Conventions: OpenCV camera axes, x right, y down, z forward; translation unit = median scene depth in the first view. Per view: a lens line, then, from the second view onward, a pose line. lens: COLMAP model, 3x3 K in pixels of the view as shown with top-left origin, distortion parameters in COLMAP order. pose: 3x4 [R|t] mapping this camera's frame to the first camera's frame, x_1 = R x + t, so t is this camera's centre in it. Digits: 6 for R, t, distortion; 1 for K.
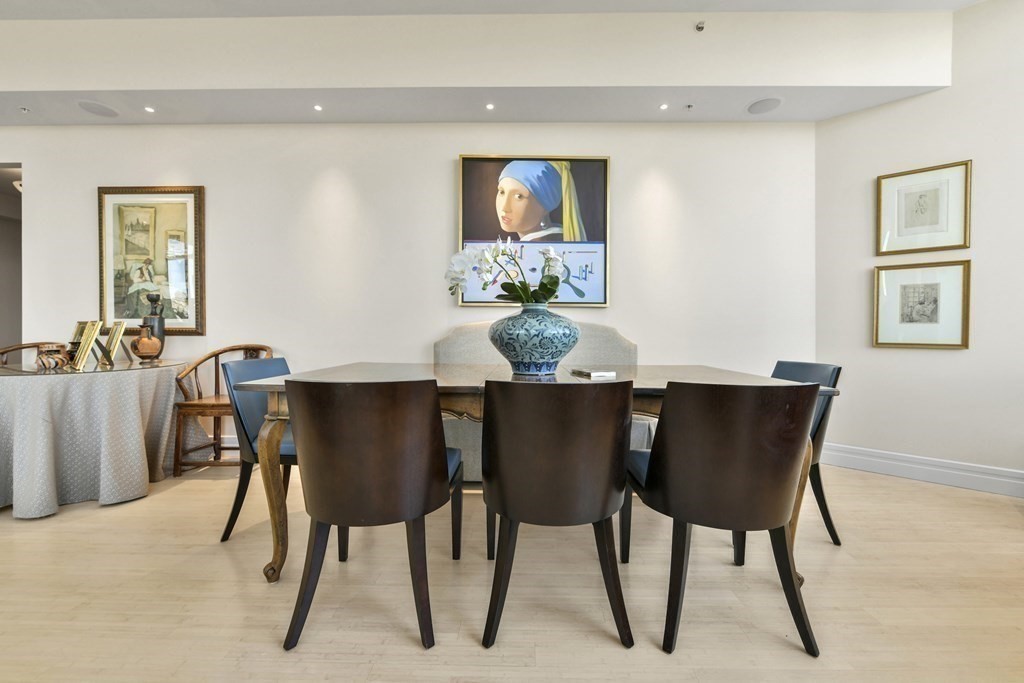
lens RADIAL K [[408.6, 0, 514.7], [0, 408.6, 335.0], [0, 0, 1]] dist [-0.004942, -0.002078]
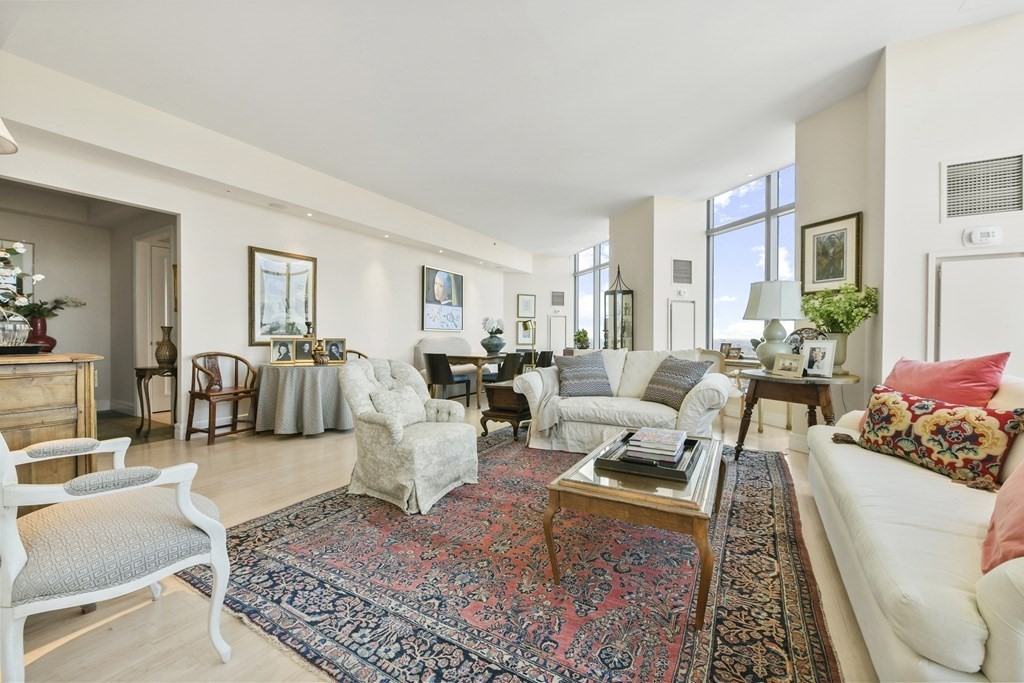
lens RADIAL K [[408.6, 0, 522.1], [0, 408.6, 336.9], [0, 0, 1]] dist [-0.004942, -0.002078]
pose [[0.484041, 0.000268, 0.875045, -1.901352], [-0.002450, 0.999996, 0.001049, -0.037393], [-0.875042, -0.002651, 0.484040, -0.615414]]
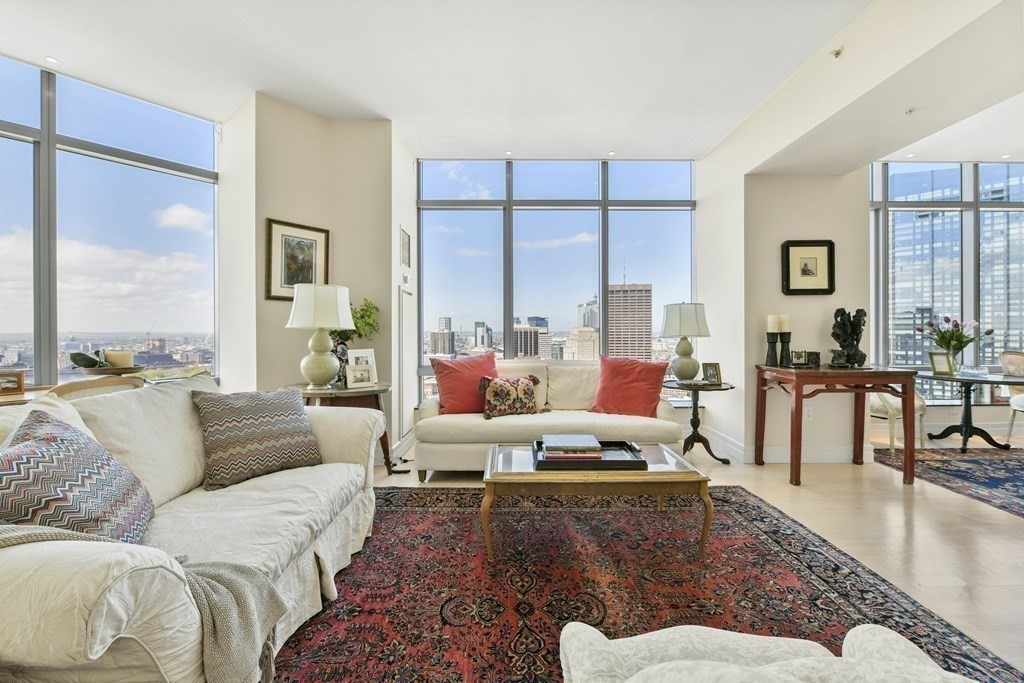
lens RADIAL K [[408.6, 0, 520.6], [0, 408.6, 331.1], [0, 0, 1]] dist [-0.004942, -0.002078]
pose [[-0.999745, 0.001768, -0.022499, -1.050836], [0.001729, 0.999997, 0.001743, -0.079614], [0.022502, 0.001704, -0.999745, 0.309674]]
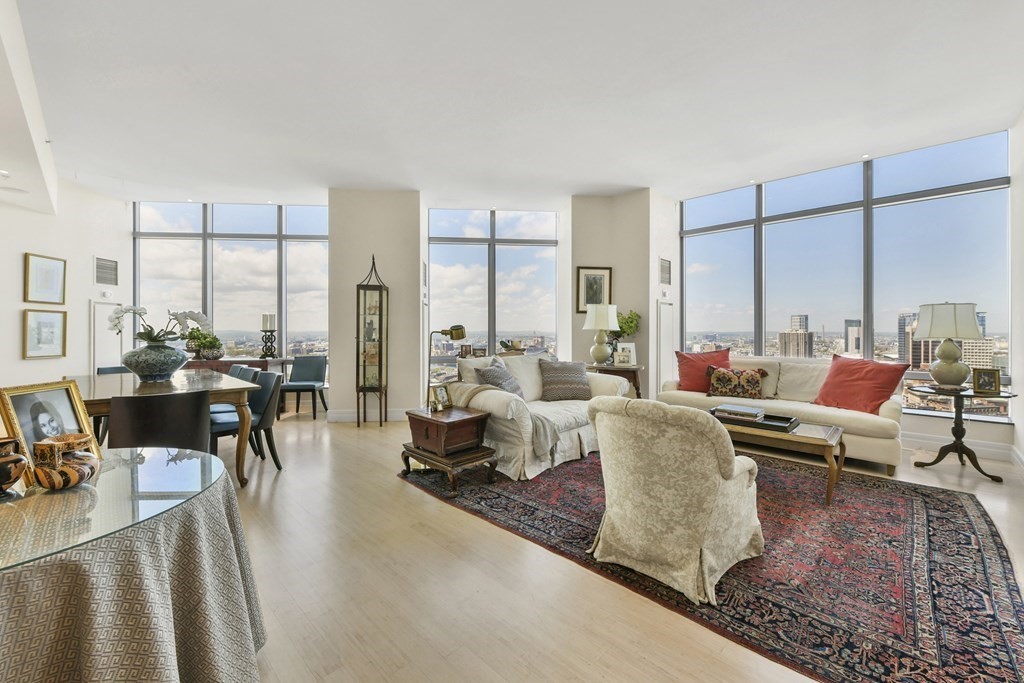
lens RADIAL K [[408.6, 0, 516.4], [0, 408.6, 332.1], [0, 0, 1]] dist [-0.004942, -0.002078]
pose [[-0.721872, -0.003694, 0.692016, -1.500725], [-0.001337, 0.999991, 0.003943, -0.081721], [-0.692025, 0.001922, -0.721871, 0.765925]]
